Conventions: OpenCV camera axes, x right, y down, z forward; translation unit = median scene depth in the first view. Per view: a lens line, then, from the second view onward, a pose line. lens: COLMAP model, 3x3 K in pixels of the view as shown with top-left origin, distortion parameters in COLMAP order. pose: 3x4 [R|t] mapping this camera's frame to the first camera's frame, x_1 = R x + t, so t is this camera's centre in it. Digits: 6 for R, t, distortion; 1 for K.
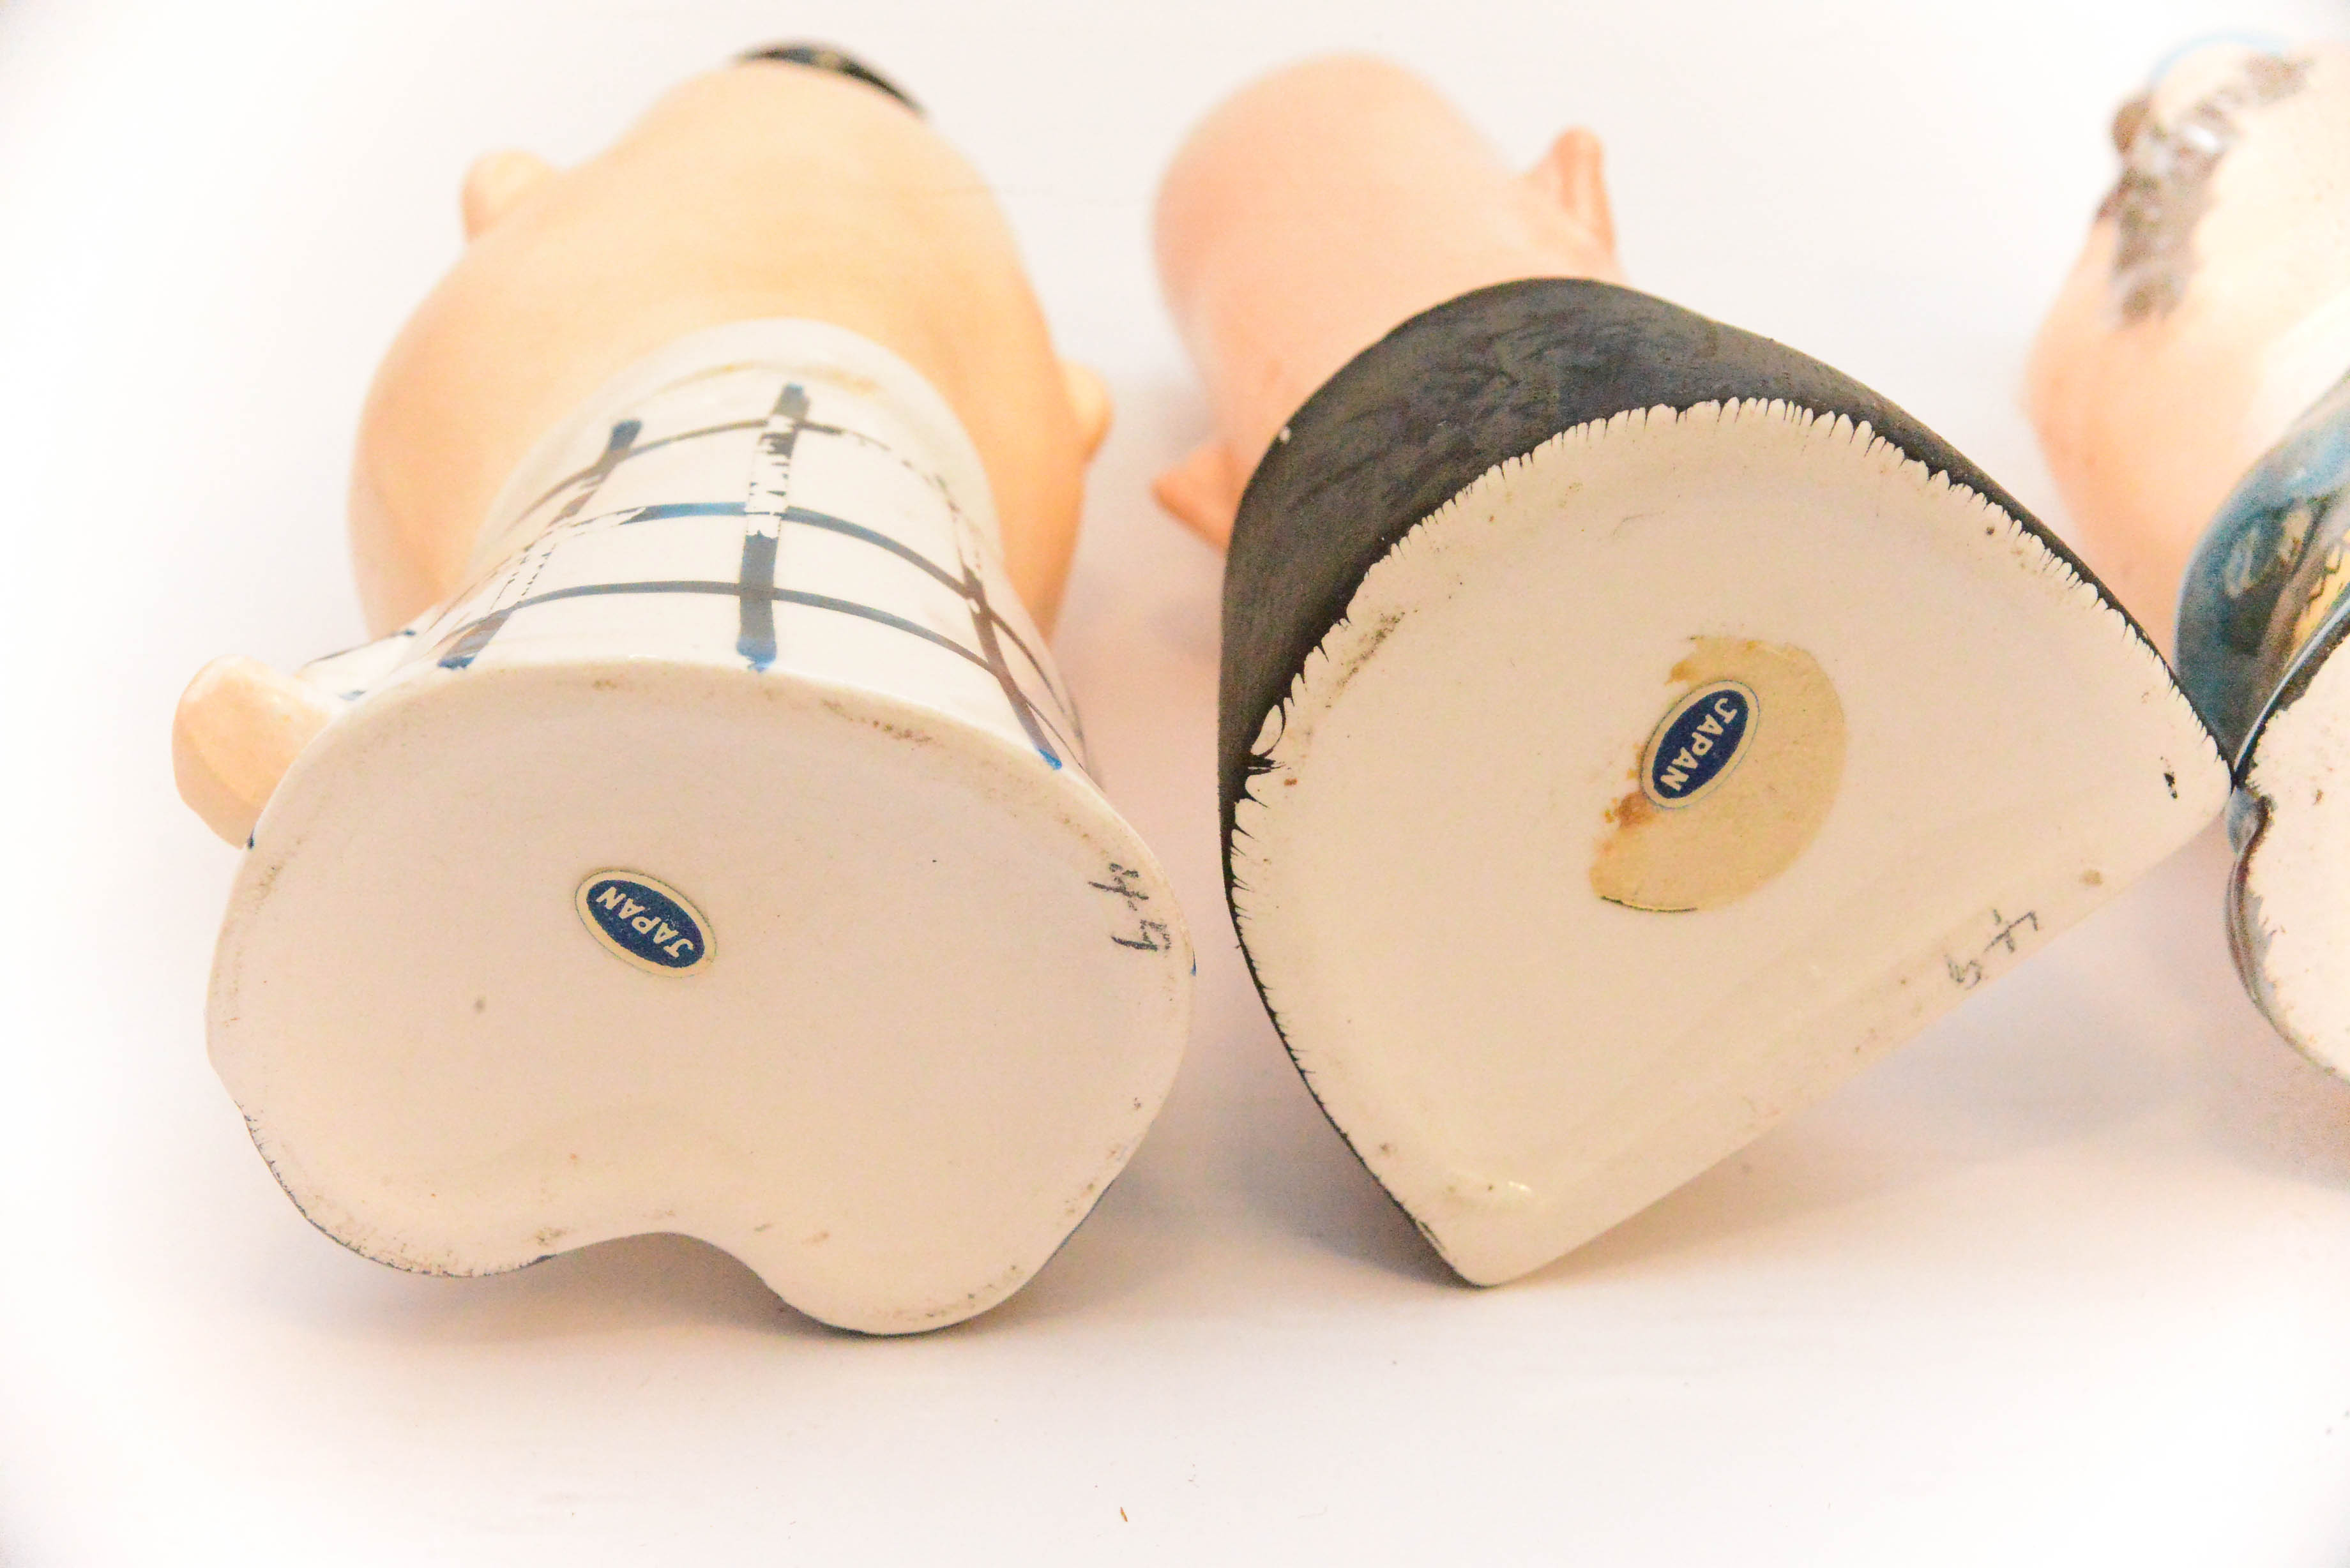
lens RADIAL K [[3384.5, 0, 1175.7], [0, 3384.5, 788.4], [0, 0, 1]] dist [0.015317, 0.000000]
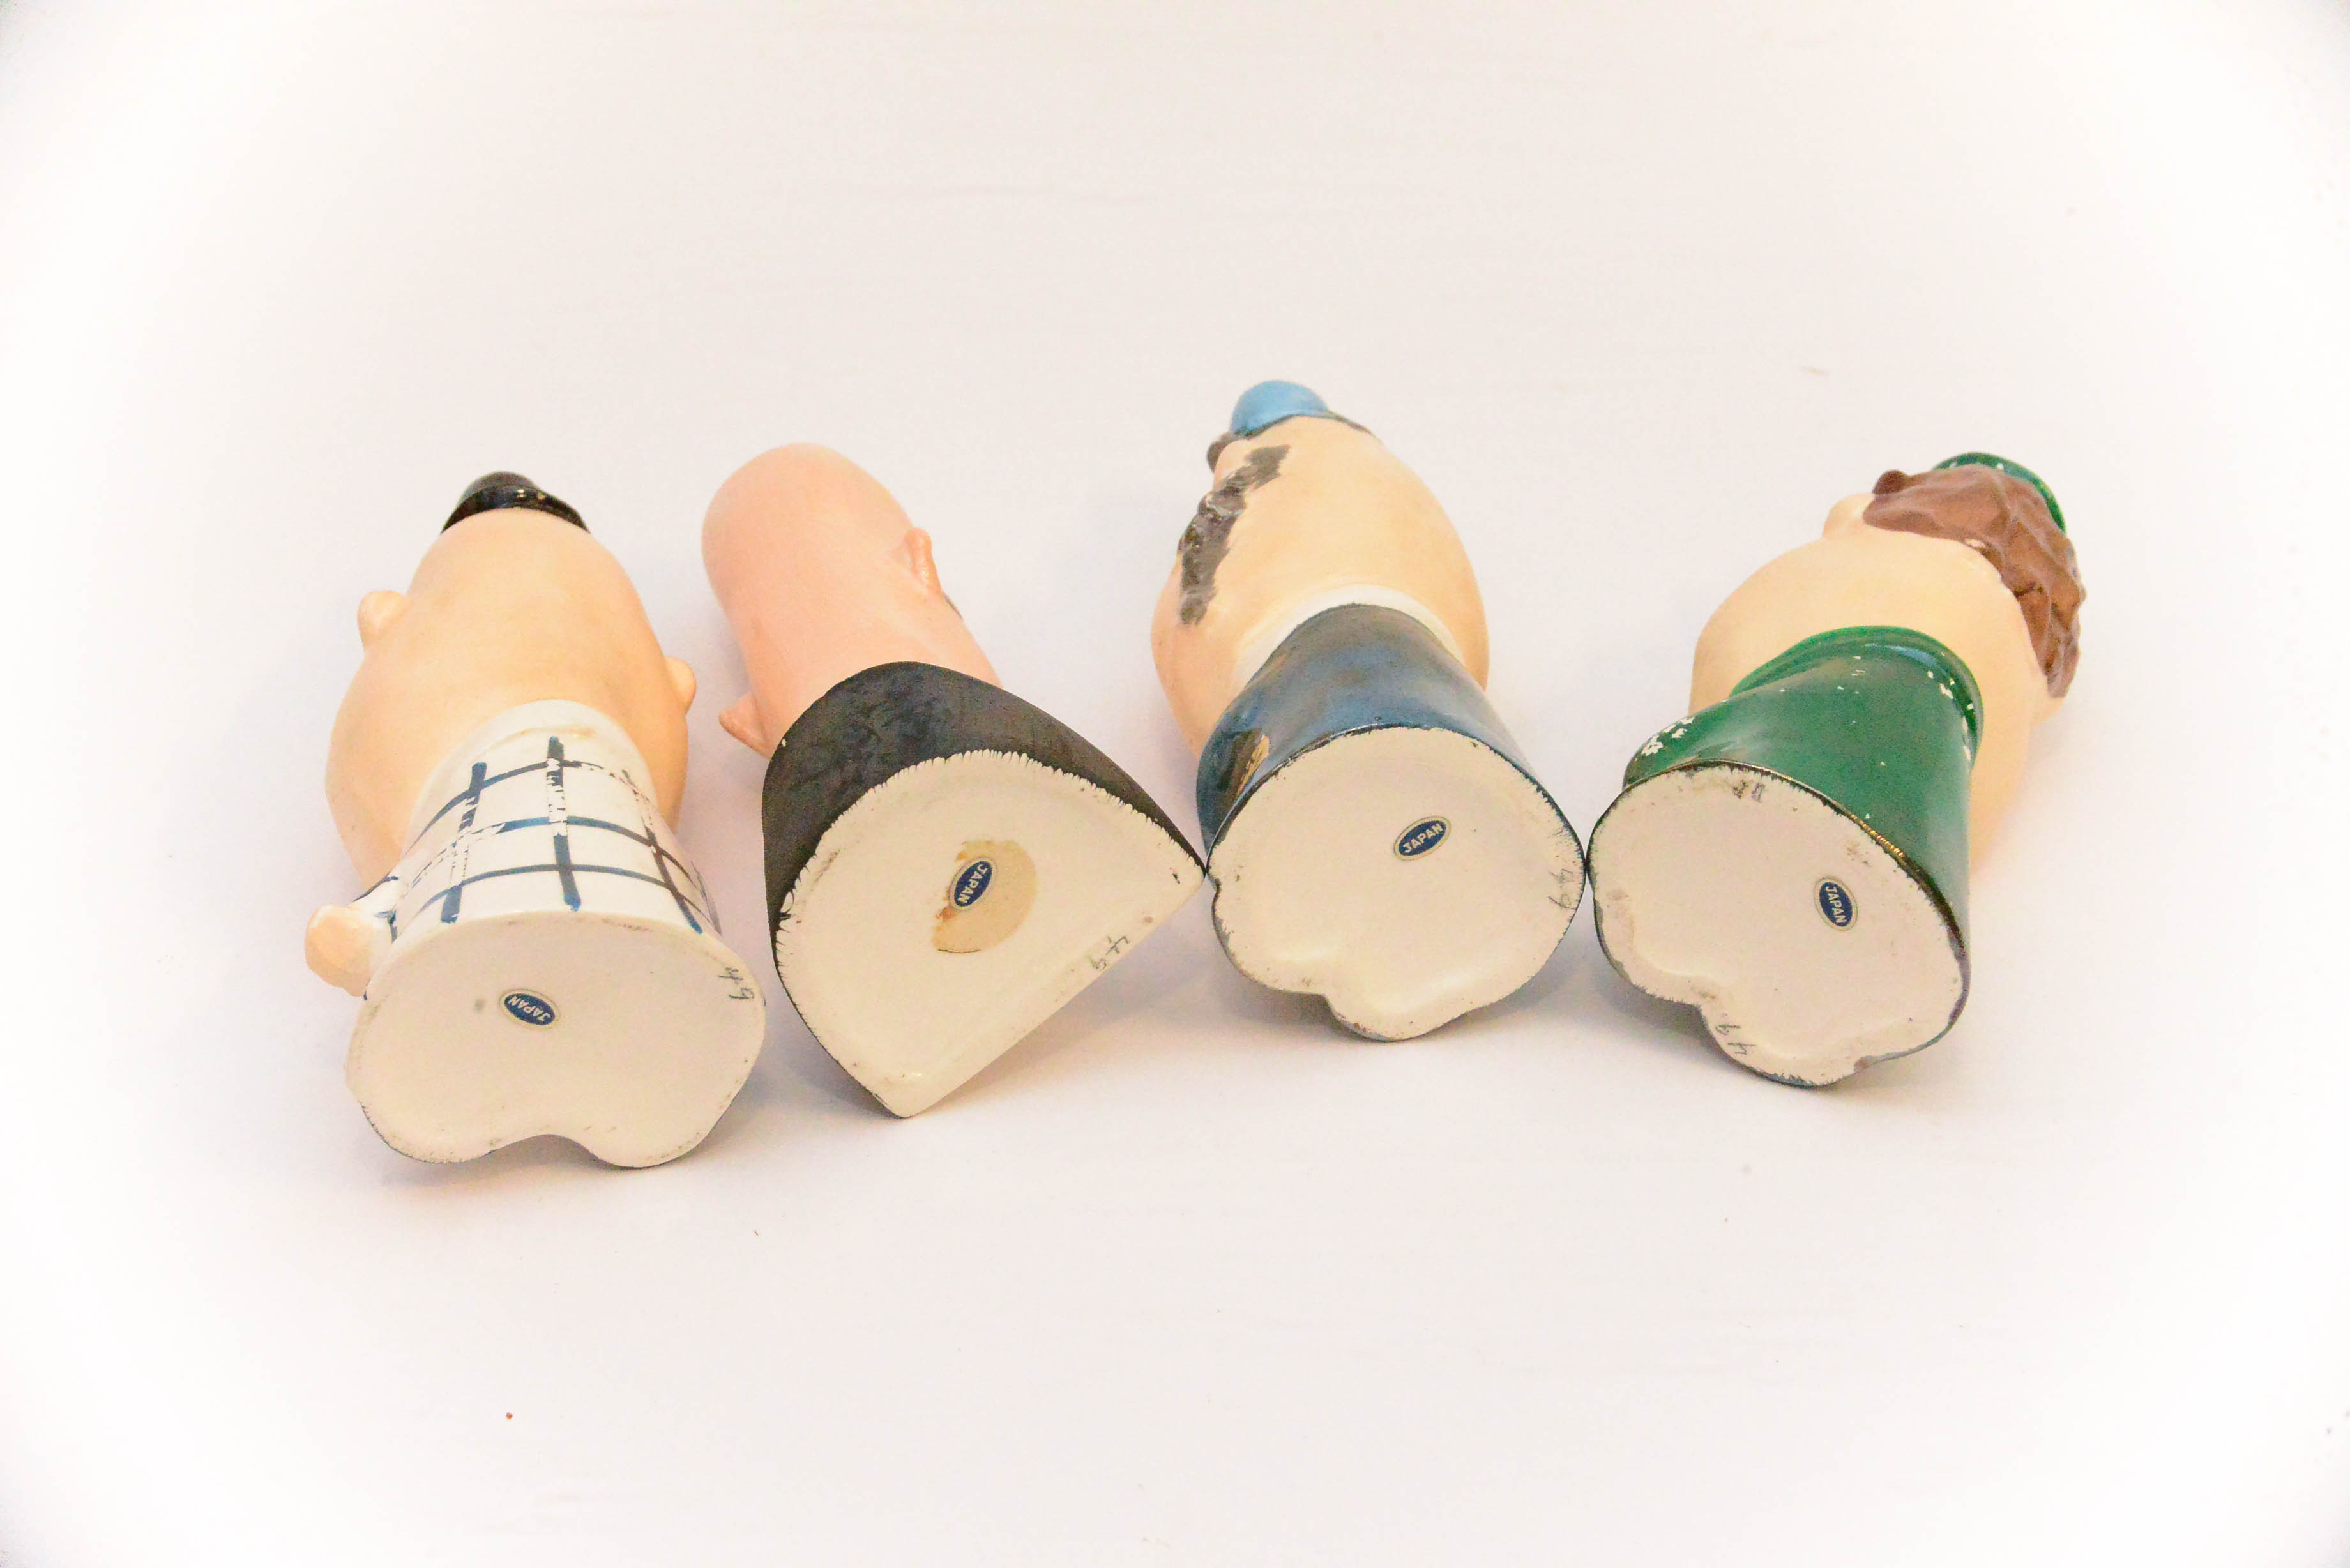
lens RADIAL K [[3384.5, 0, 1177.4], [0, 3384.5, 780.2], [0, 0, 1]] dist [0.015317, 0.000000]
pose [[0.987923, -0.091577, 0.124990, 0.008471], [0.080639, 0.992677, 0.089940, -0.280329], [-0.132311, -0.078774, 0.988073, -1.311767]]
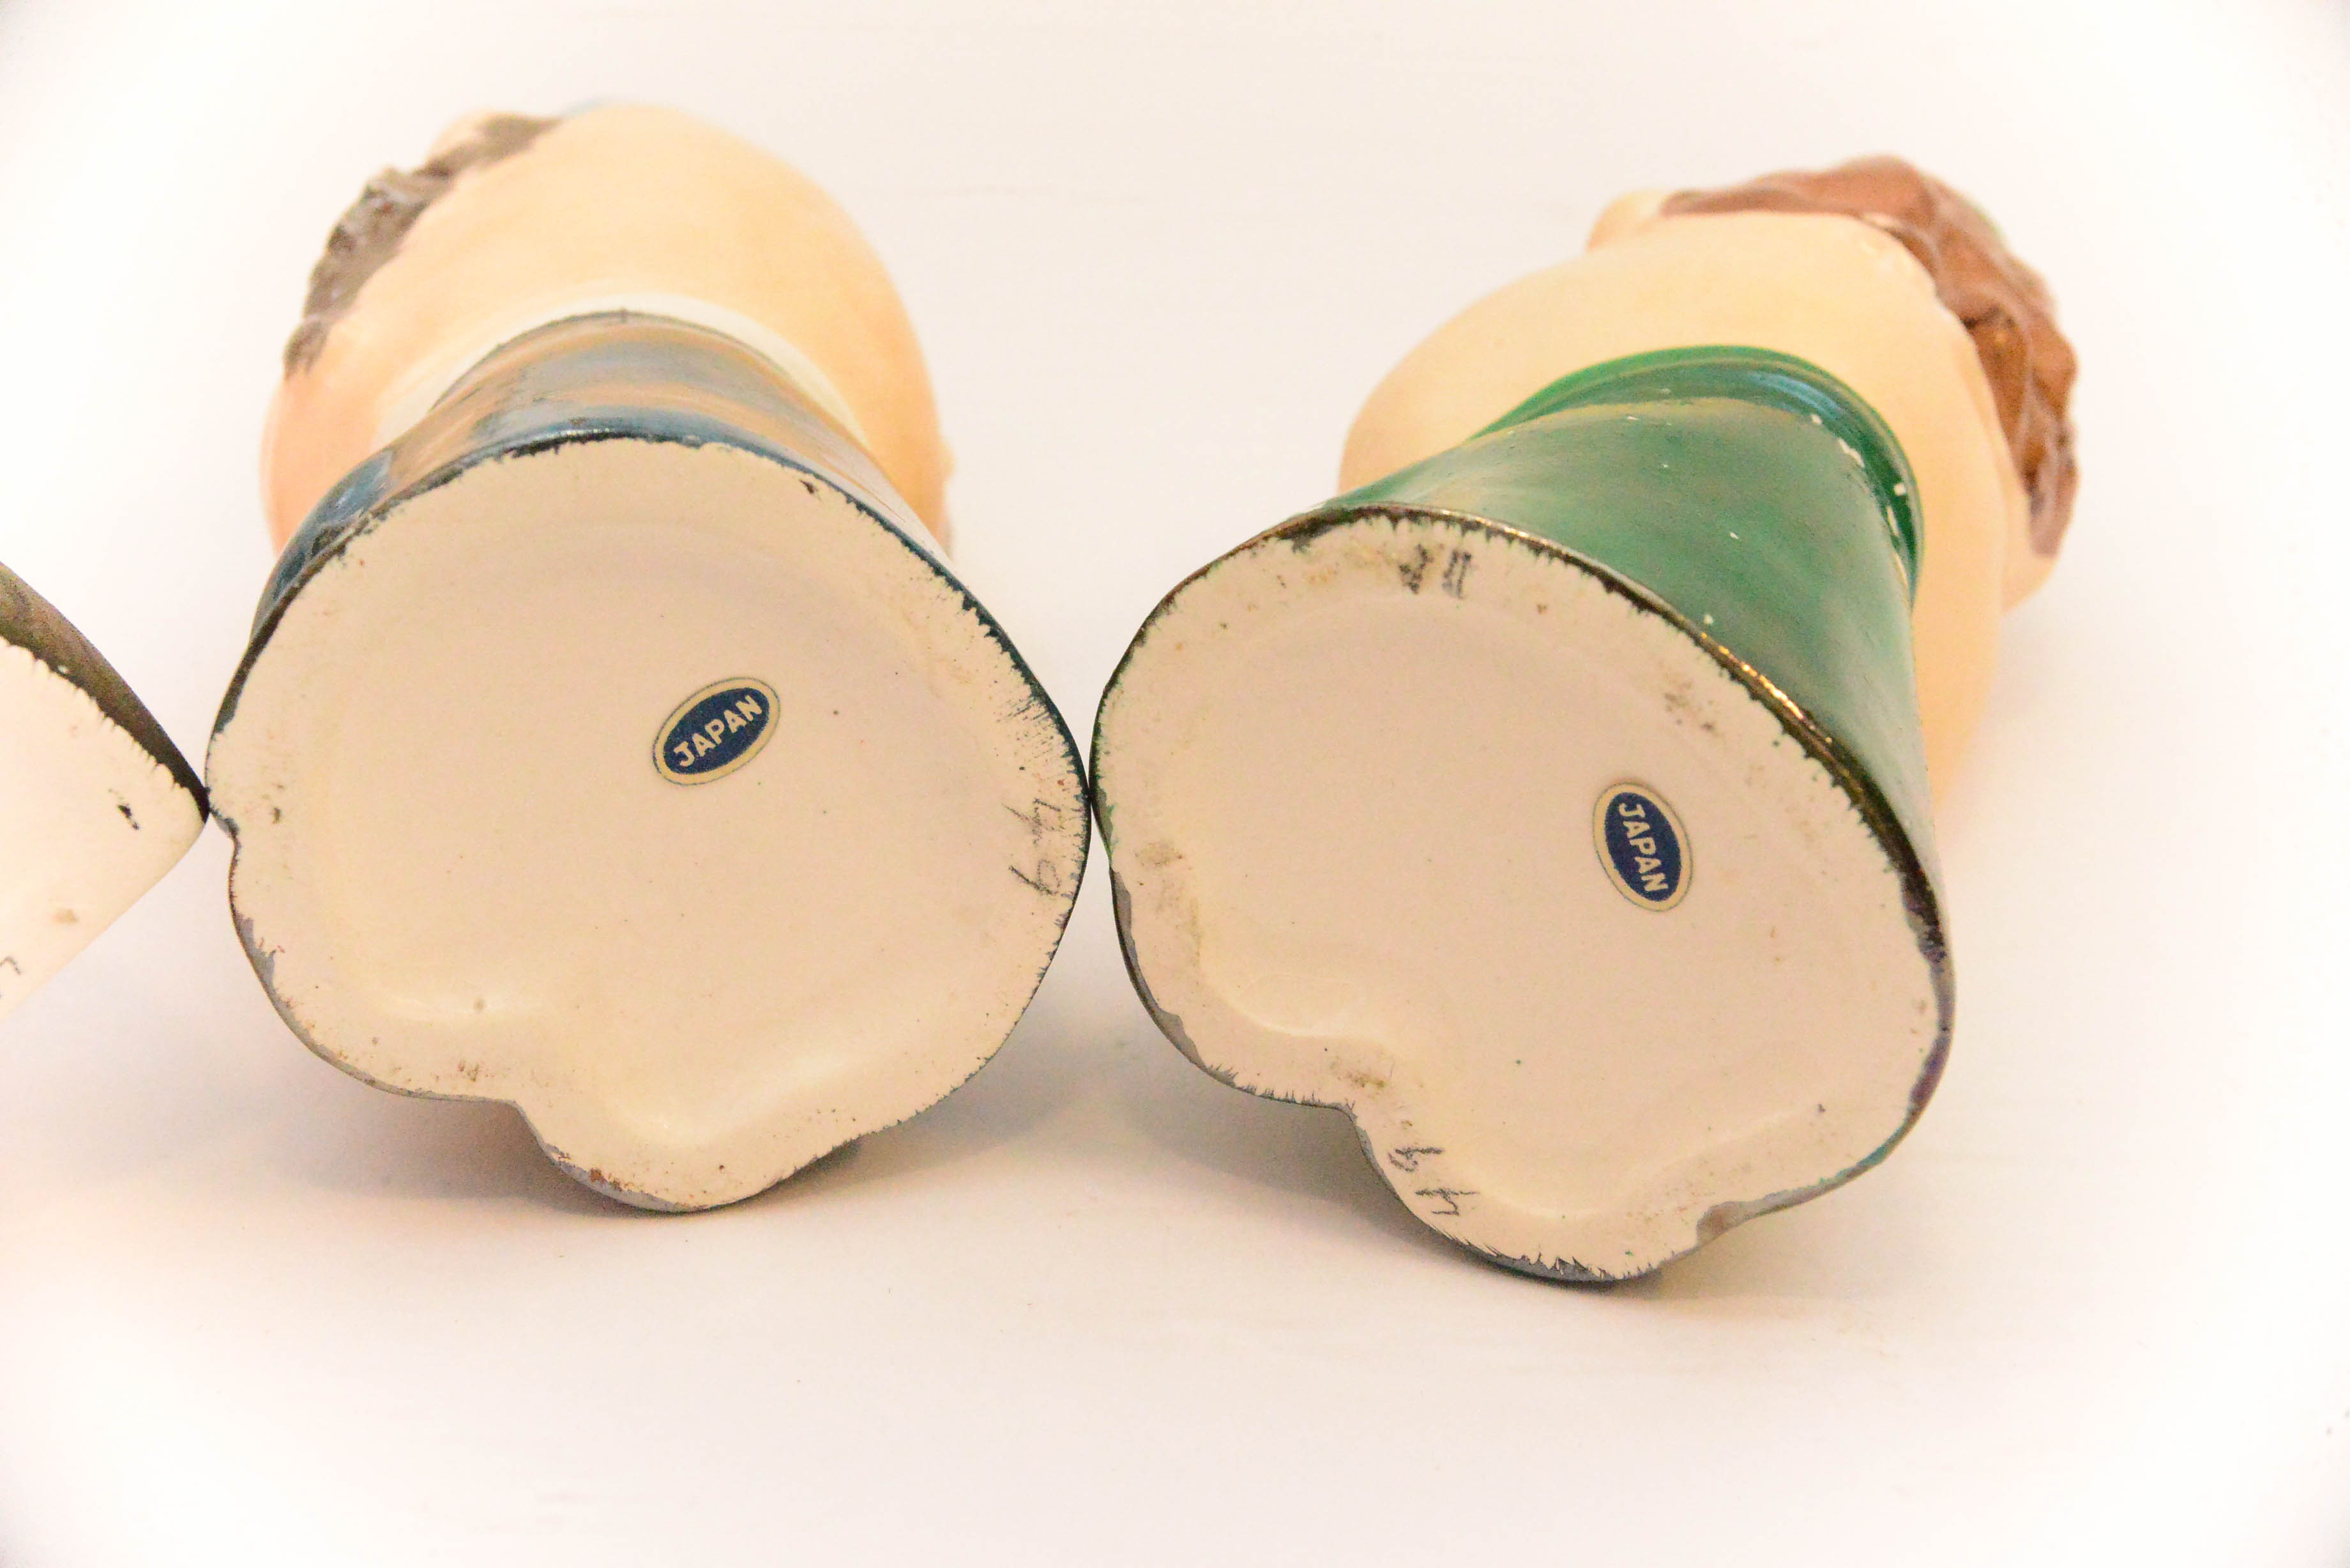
lens RADIAL K [[3384.5, 0, 1174.2], [0, 3384.5, 783.0], [0, 0, 1]] dist [0.015317, 0.000000]
pose [[0.975796, -0.088712, 0.199880, 0.398922], [0.097299, 0.994690, -0.033535, 0.053545], [-0.195844, 0.052172, 0.979246, -0.049020]]
